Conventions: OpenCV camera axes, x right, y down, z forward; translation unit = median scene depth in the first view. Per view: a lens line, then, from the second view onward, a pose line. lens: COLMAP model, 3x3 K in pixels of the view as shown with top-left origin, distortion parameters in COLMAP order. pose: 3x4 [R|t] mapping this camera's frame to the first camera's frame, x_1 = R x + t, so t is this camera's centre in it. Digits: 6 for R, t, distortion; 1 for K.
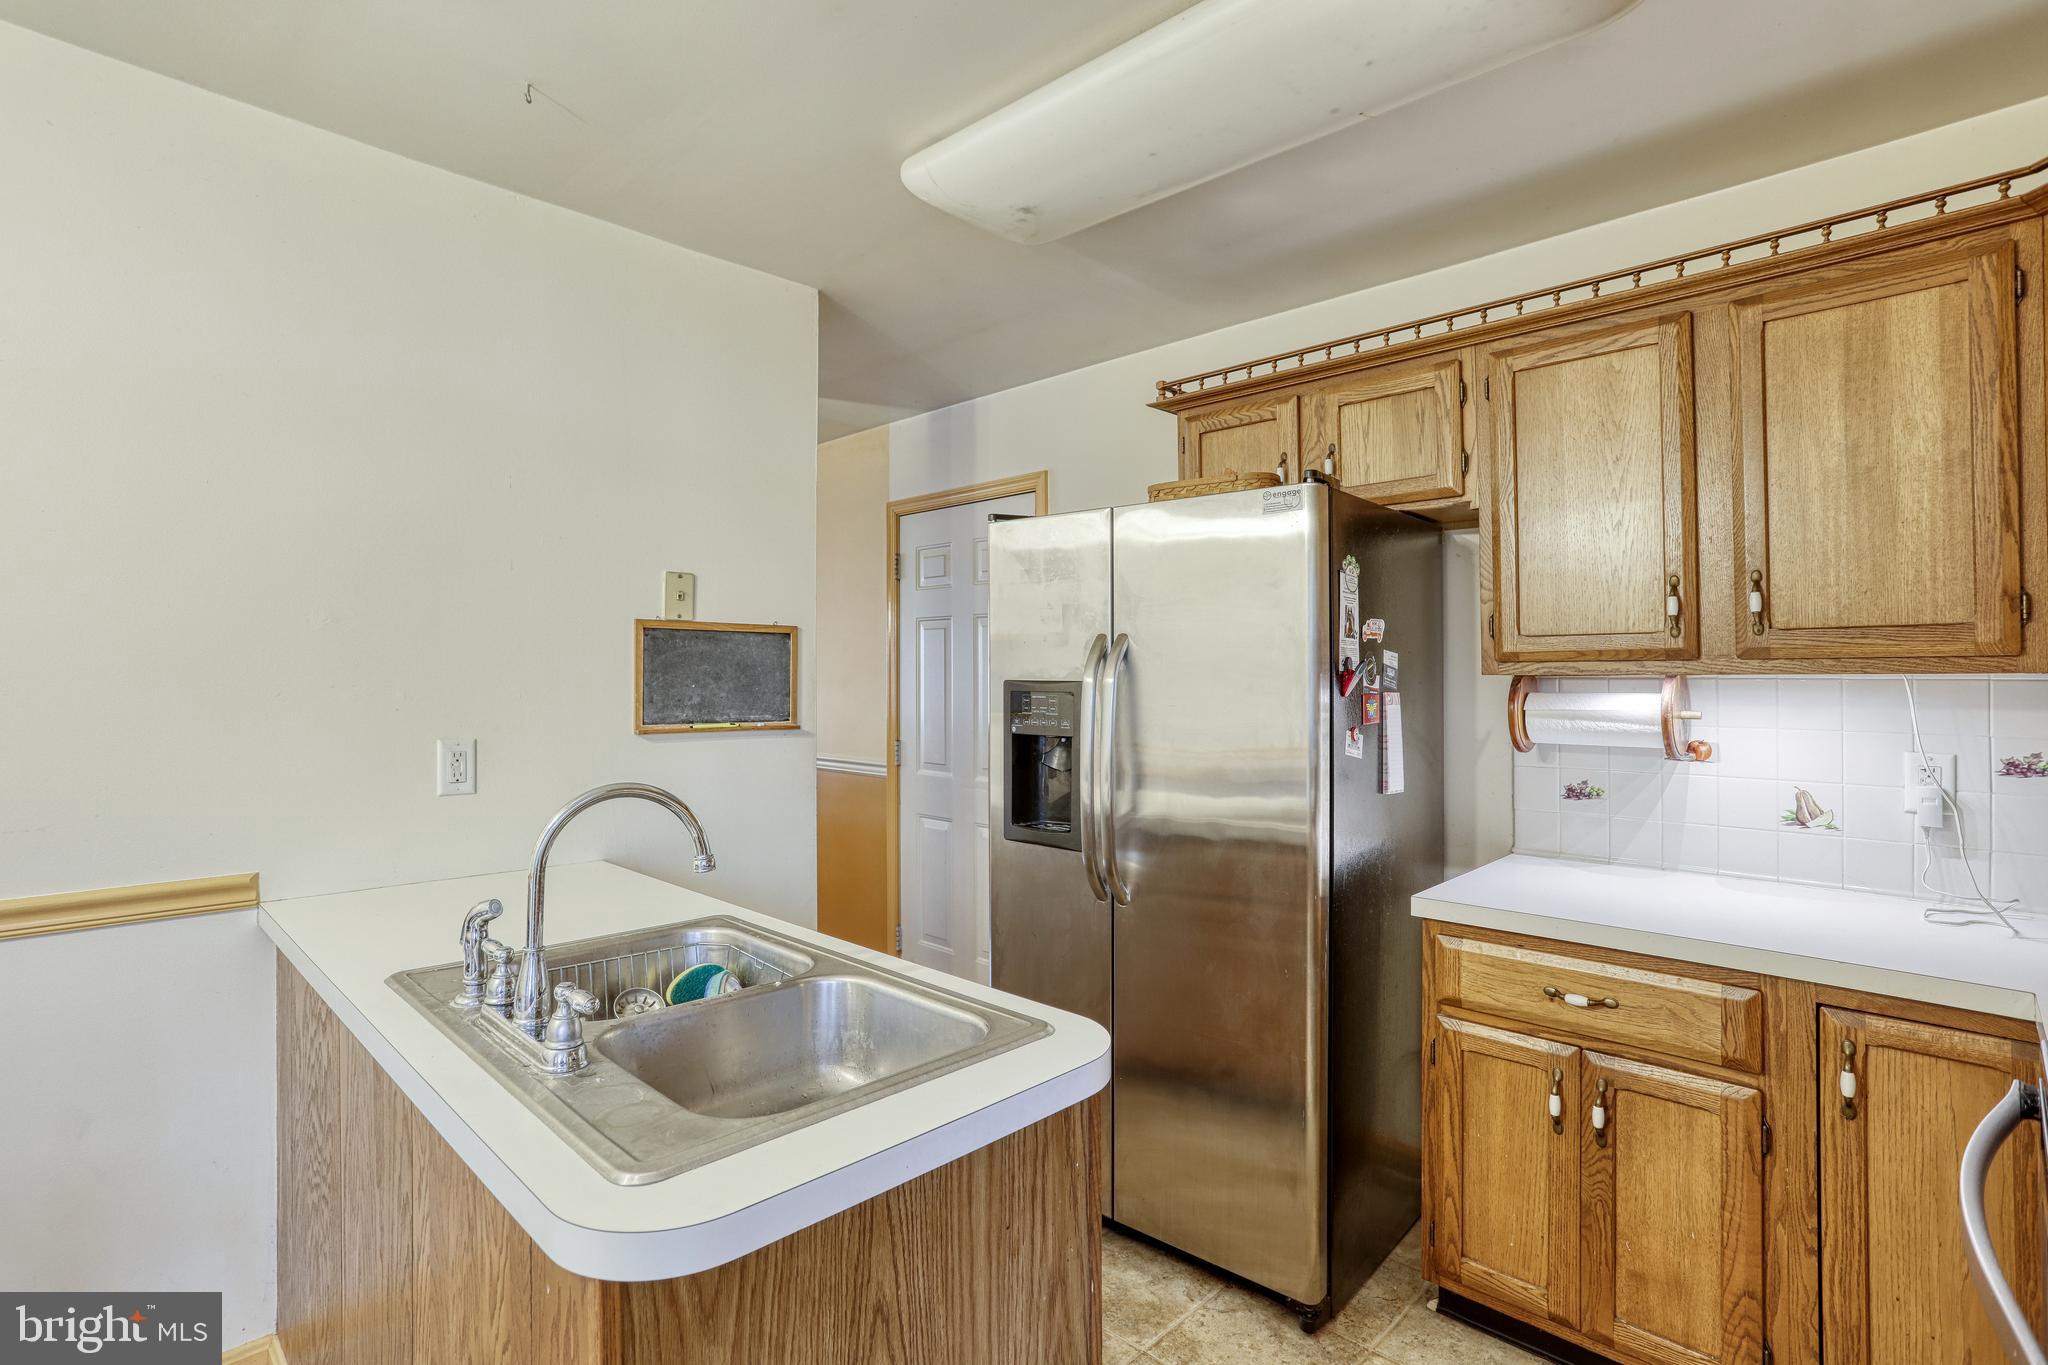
lens RADIAL K [[981.6, 0, 1023.0], [0, 981.6, 678.6], [0, 0, 1]] dist [-0.047599, 0.025195]
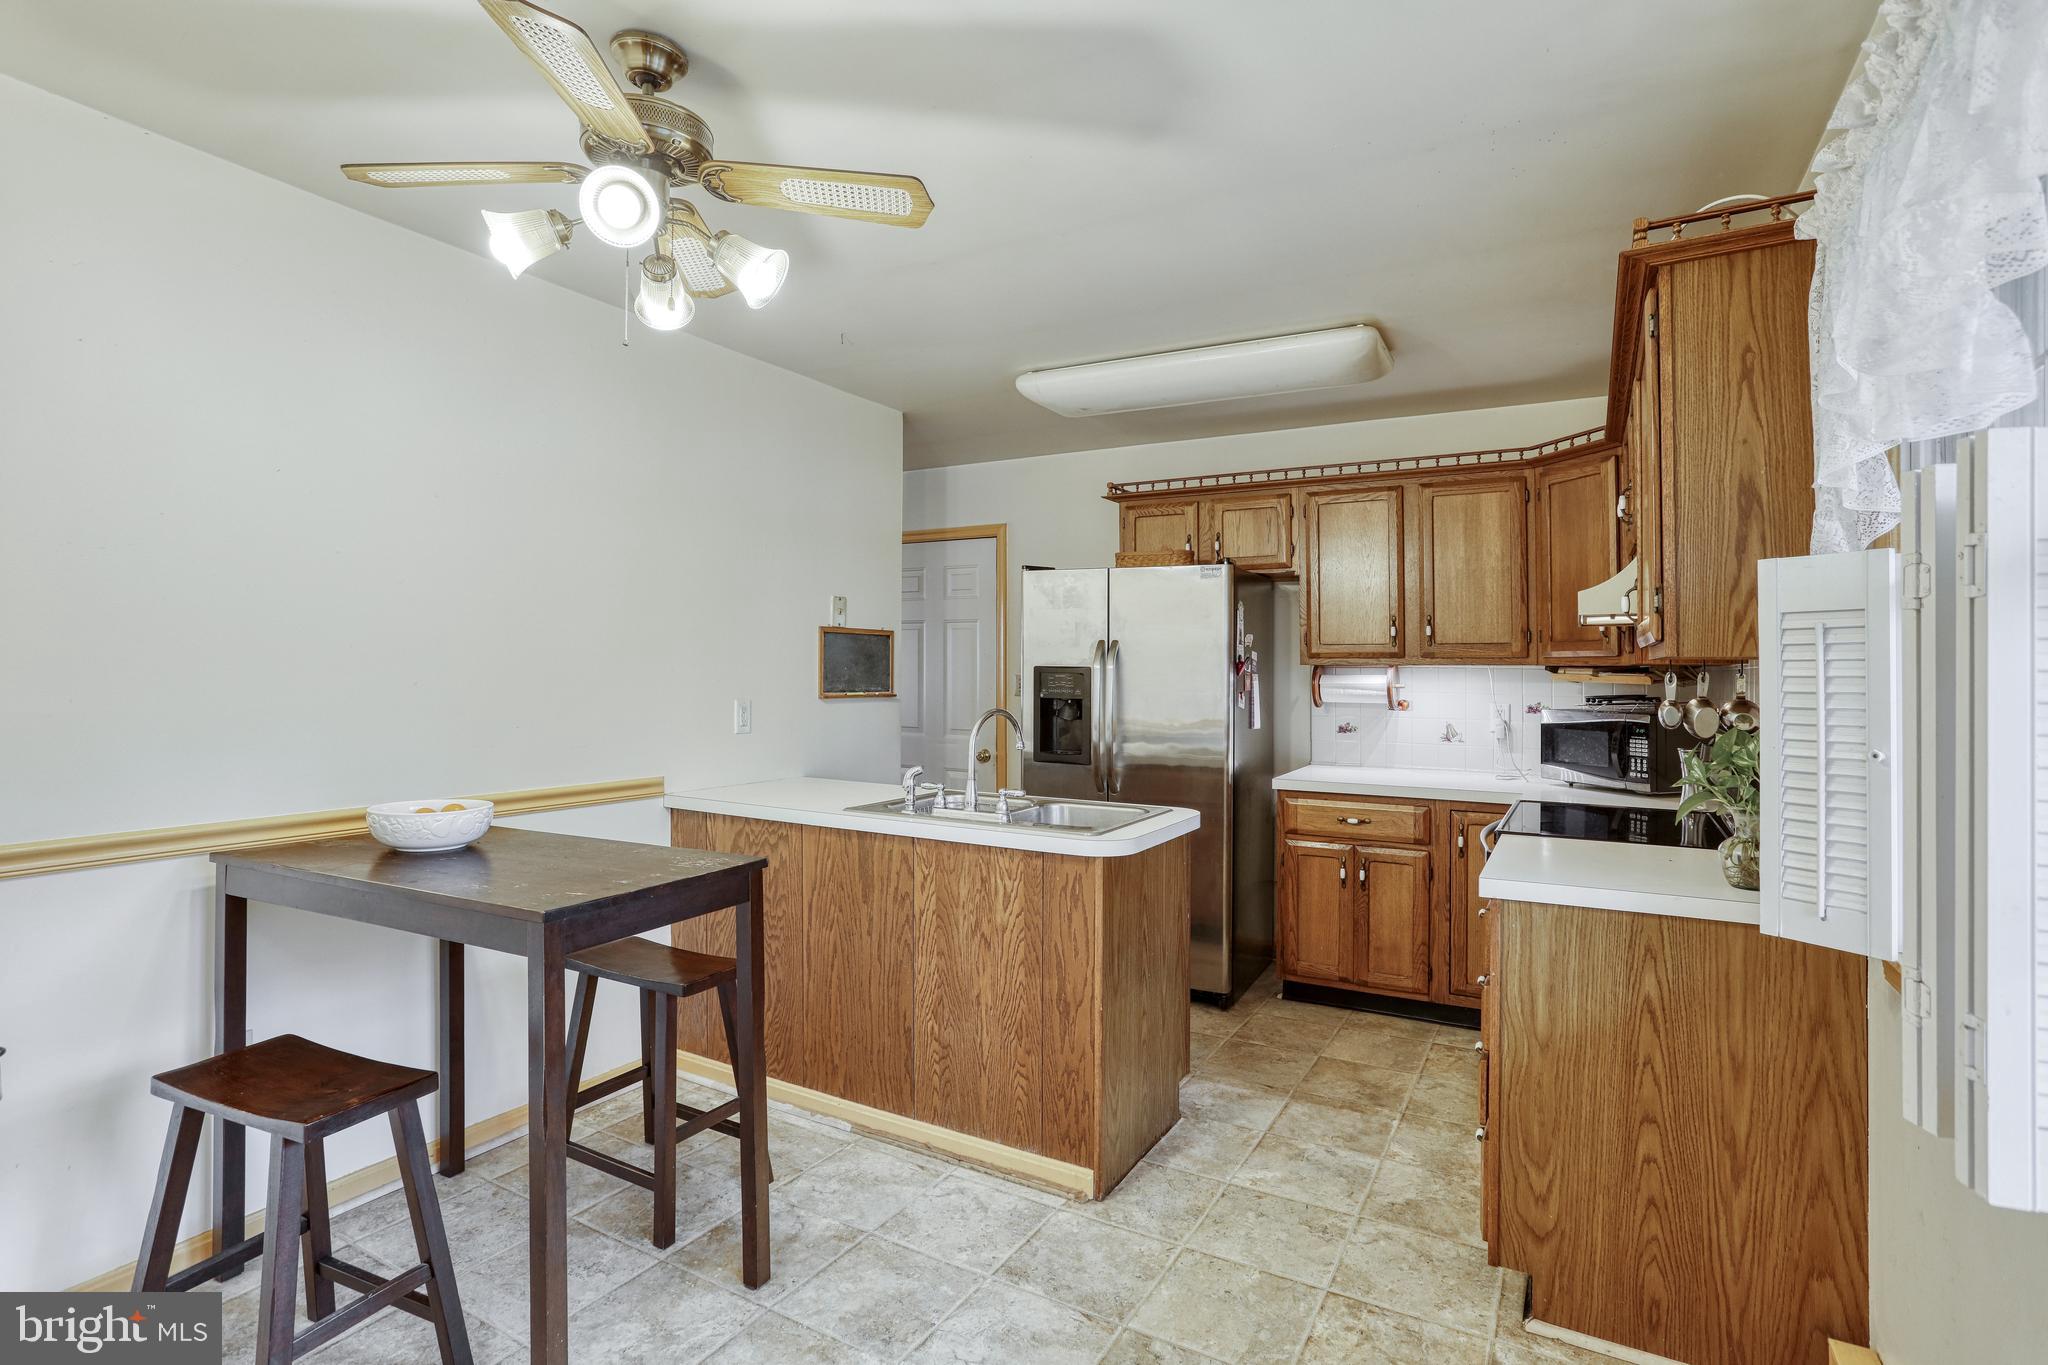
lens RADIAL K [[976.9, 0, 1024.1], [0, 976.9, 670.3], [0, 0, 1]] dist [-0.057337, 0.026466]
pose [[0.969227, 0.005171, 0.246113, -0.518041], [-0.005557, 0.999984, 0.000877, 0.008155], [-0.246105, -0.002218, 0.969241, -0.700149]]
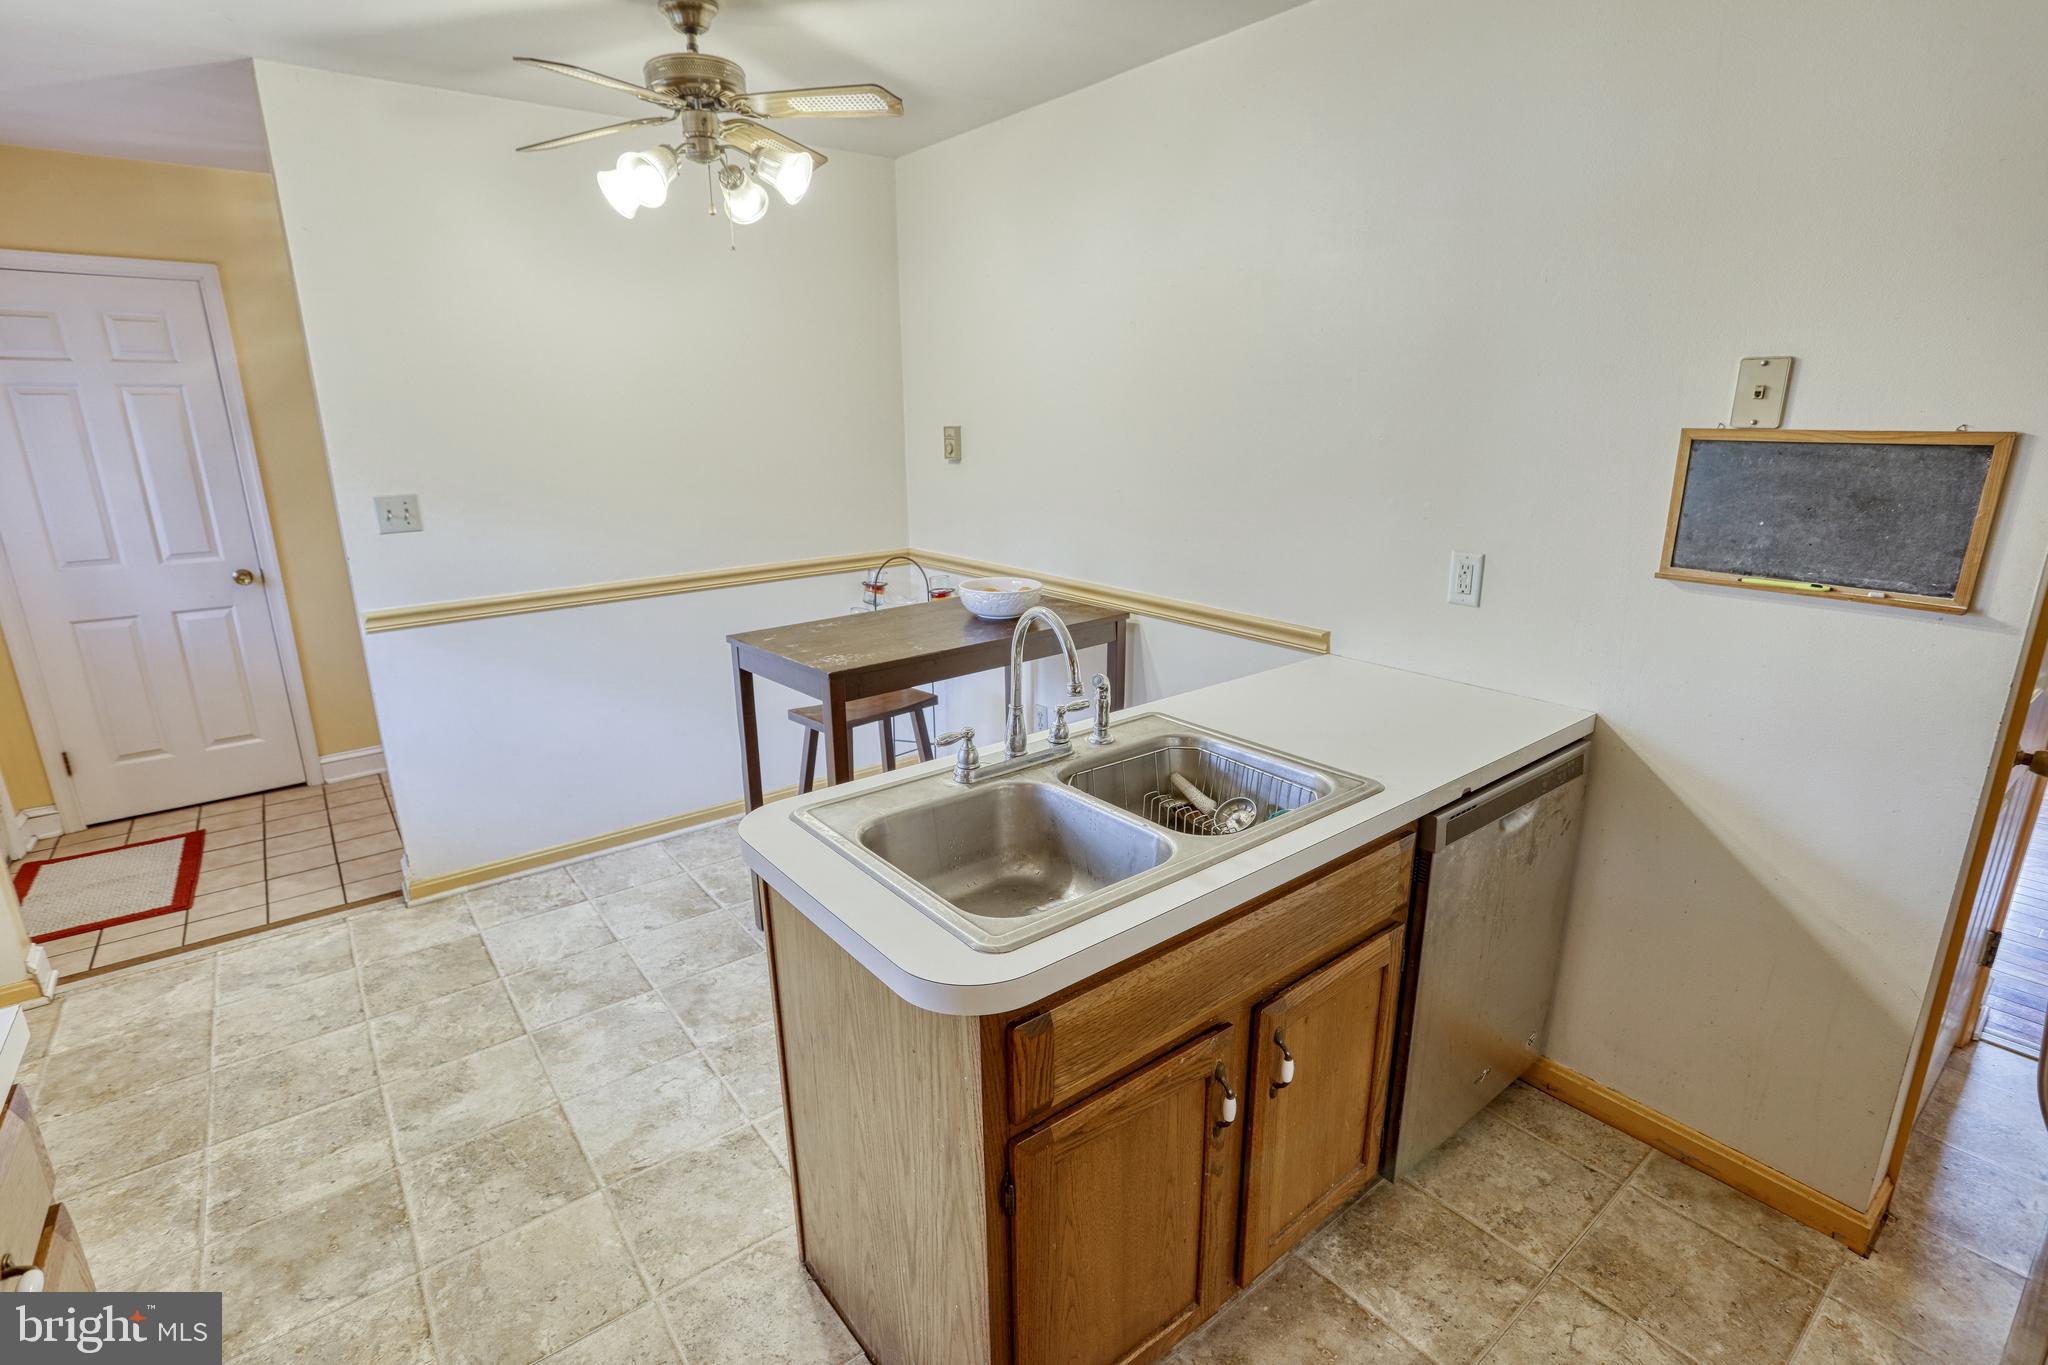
lens RADIAL K [[974.1, 0, 1029.6], [0, 974.1, 684.6], [0, 0, 1]] dist [-0.049866, 0.027377]
pose [[-0.125061, 0.272340, -0.954039, 0.488017], [0.010819, 0.961906, 0.273167, -0.086544], [0.992090, 0.023840, -0.123243, 0.651080]]
